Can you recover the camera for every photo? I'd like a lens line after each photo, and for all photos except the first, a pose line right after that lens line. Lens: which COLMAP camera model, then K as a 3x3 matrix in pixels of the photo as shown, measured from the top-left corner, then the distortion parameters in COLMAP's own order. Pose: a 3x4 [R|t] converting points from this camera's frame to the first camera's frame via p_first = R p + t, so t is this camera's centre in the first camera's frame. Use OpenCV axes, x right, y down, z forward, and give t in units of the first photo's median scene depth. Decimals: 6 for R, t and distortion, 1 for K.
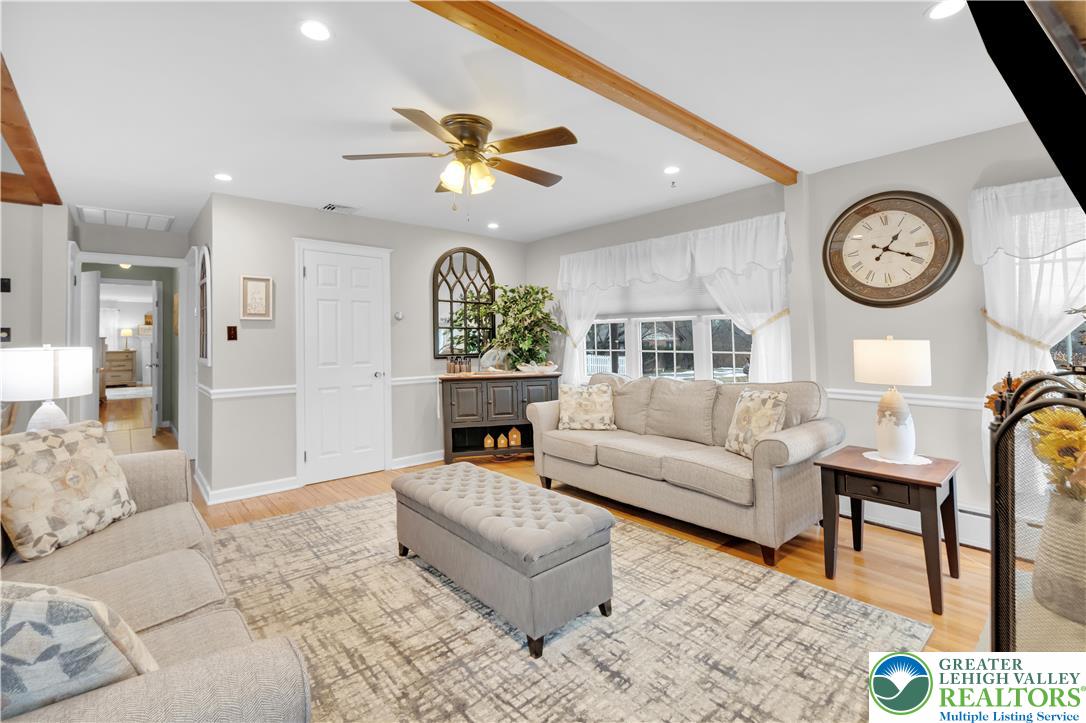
lens RADIAL K [[469.3, 0, 519.7], [0, 469.3, 328.2], [0, 0, 1]] dist [0.003965, -0.001466]
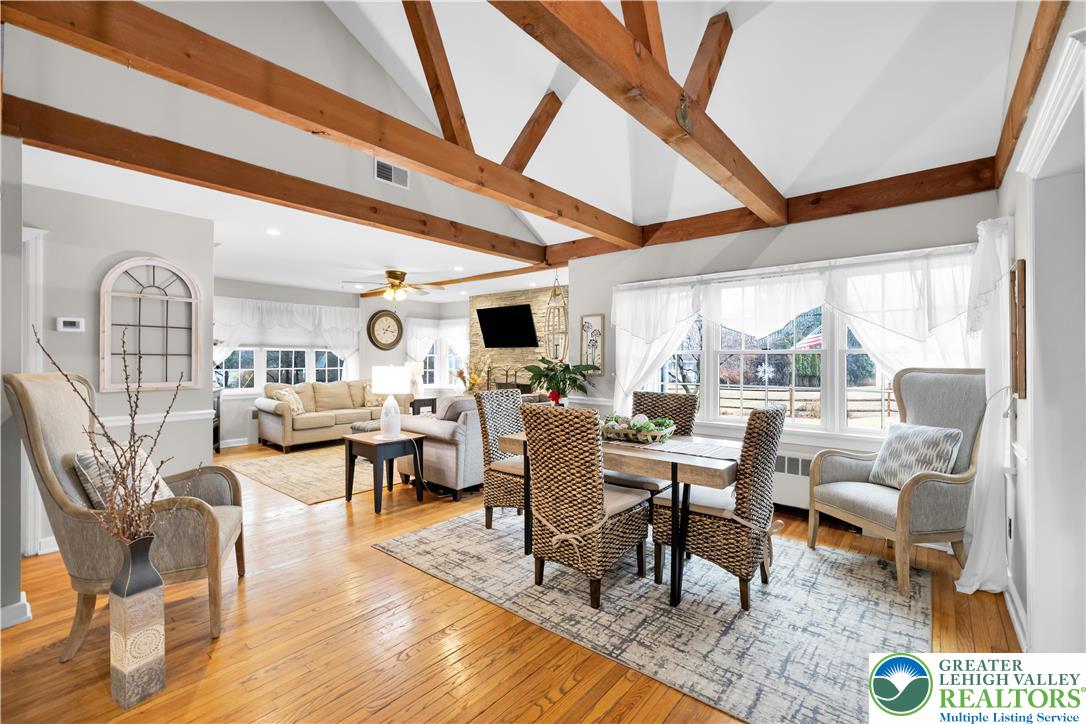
lens RADIAL K [[469.3, 0, 523.8], [0, 469.3, 360.2], [0, 0, 1]] dist [0.003965, -0.001466]
pose [[-0.149257, 0.004928, 0.988786, -2.500122], [-0.021515, 0.999735, -0.008230, 0.022002], [-0.988564, -0.022502, -0.149111, 0.692212]]
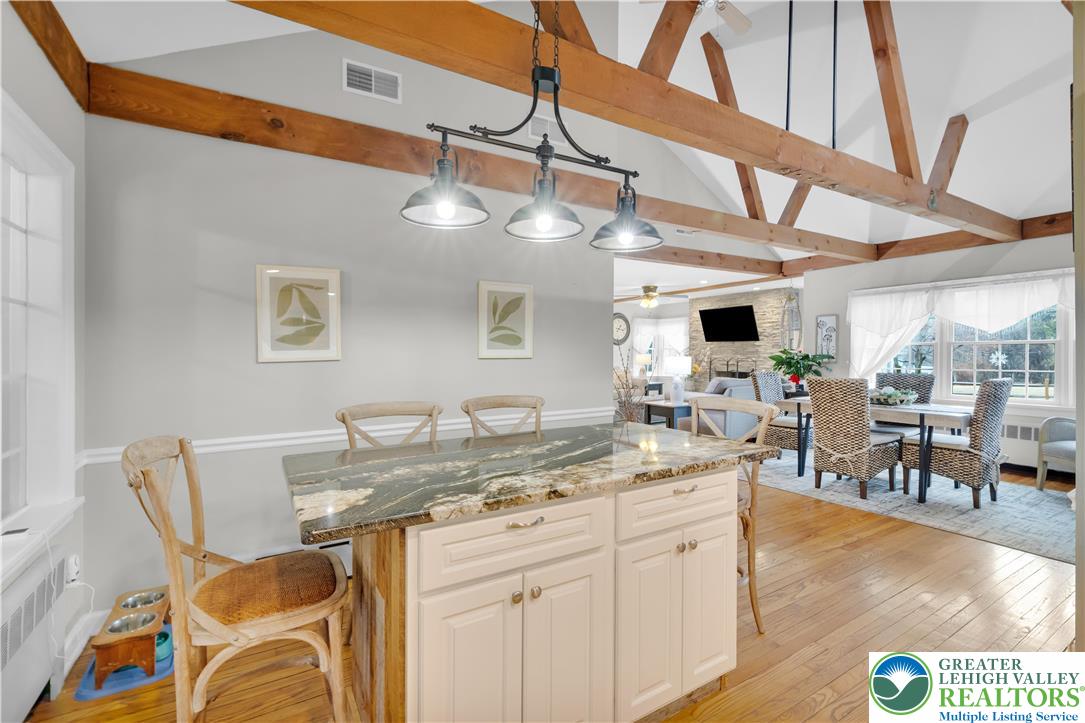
lens RADIAL K [[468.9, 0, 527.8], [0, 468.9, 360.7], [0, 0, 1]] dist [0.003965, -0.001466]
pose [[0.175191, -0.009791, 0.984486, -3.294456], [-0.016491, 0.999781, 0.012878, 0.044749], [-0.984396, -0.018491, 0.174991, 1.218170]]
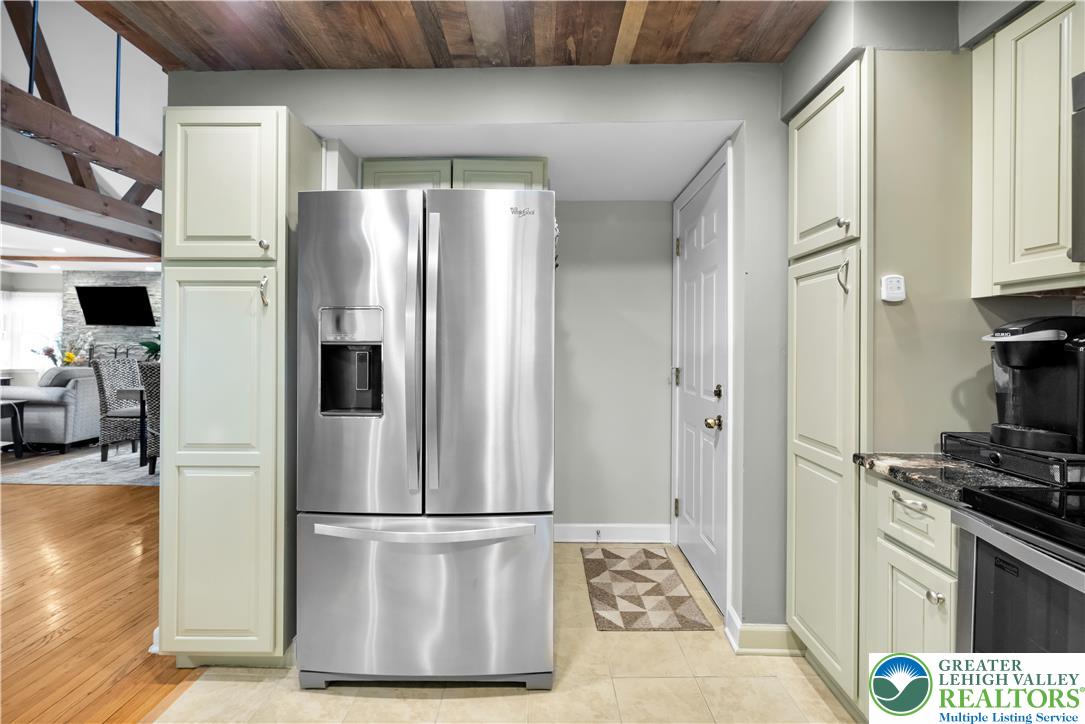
lens RADIAL K [[468.9, 0, 533.4], [0, 468.9, 342.2], [0, 0, 1]] dist [0.003965, -0.001466]
pose [[-0.754840, 0.003286, 0.655901, -3.565495], [-0.020108, 0.999402, -0.028147, 0.056320], [-0.655601, -0.034435, -0.754322, 0.874791]]
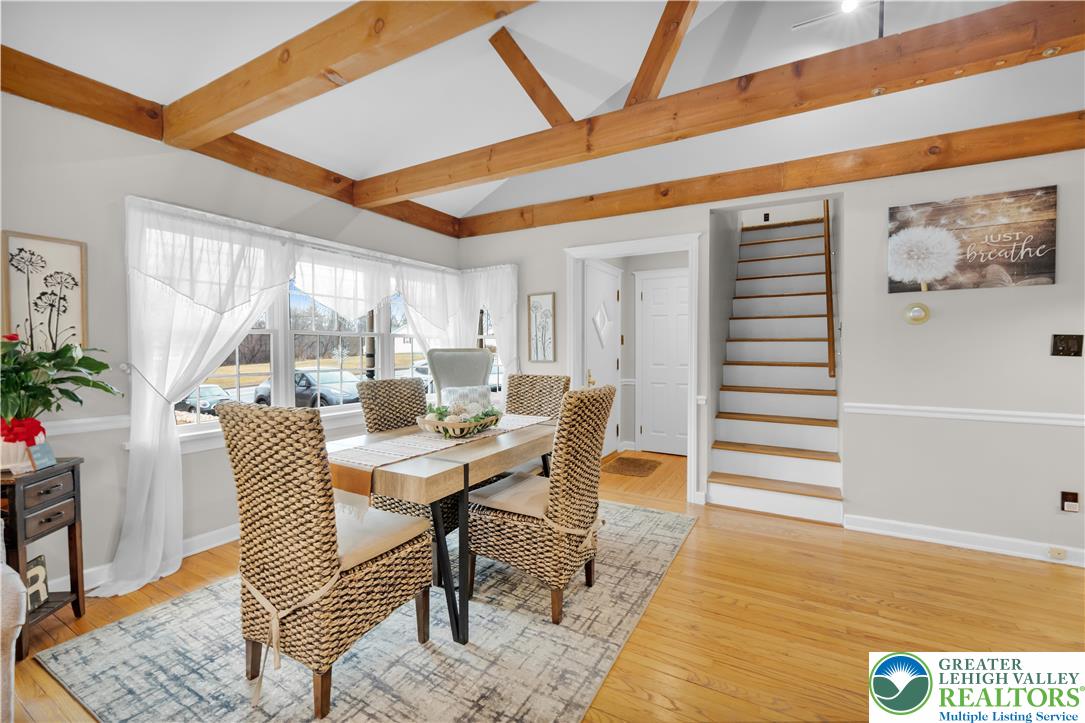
lens RADIAL K [[468.9, 0, 536.3], [0, 468.9, 355.8], [0, 0, 1]] dist [0.003965, -0.001466]
pose [[-0.939622, 0.008948, -0.342097, -1.209574], [0.010274, 0.999945, -0.002065, 0.042289], [0.342060, -0.005455, -0.939662, 1.238966]]
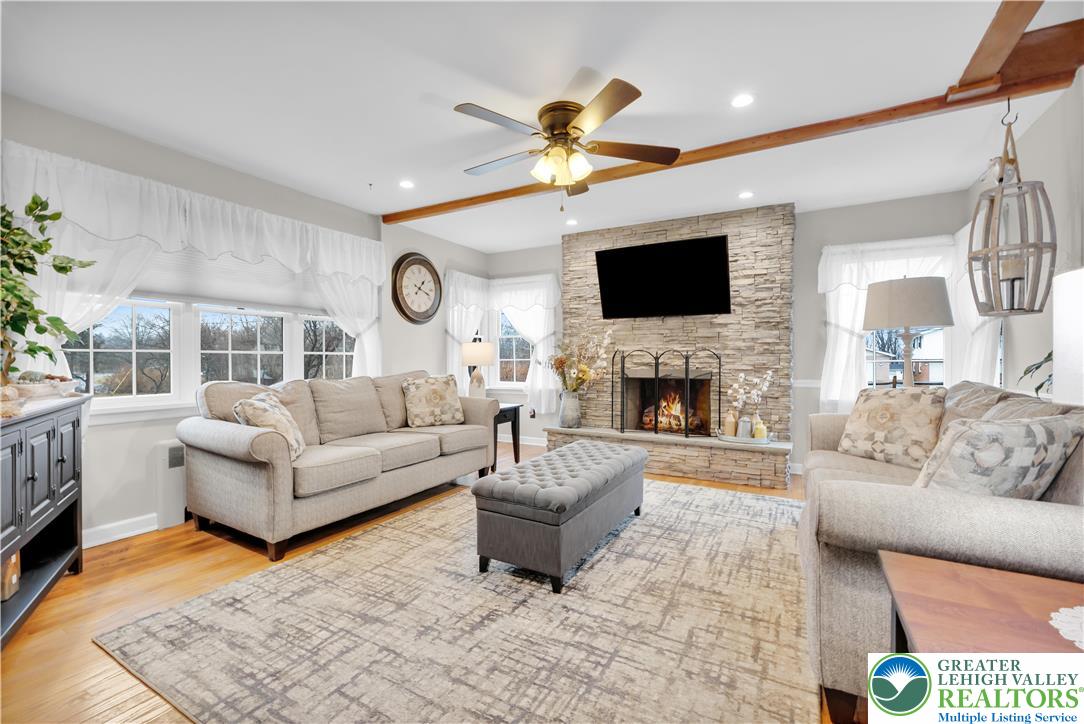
lens RADIAL K [[468.4, 0, 530.9], [0, 468.4, 361.3], [0, 0, 1]] dist [0.003965, -0.001466]
pose [[-0.337133, 0.003604, 0.941450, -1.014066], [-0.015315, 0.999839, -0.009311, 0.107015], [-0.941332, -0.017558, -0.337024, 1.364984]]
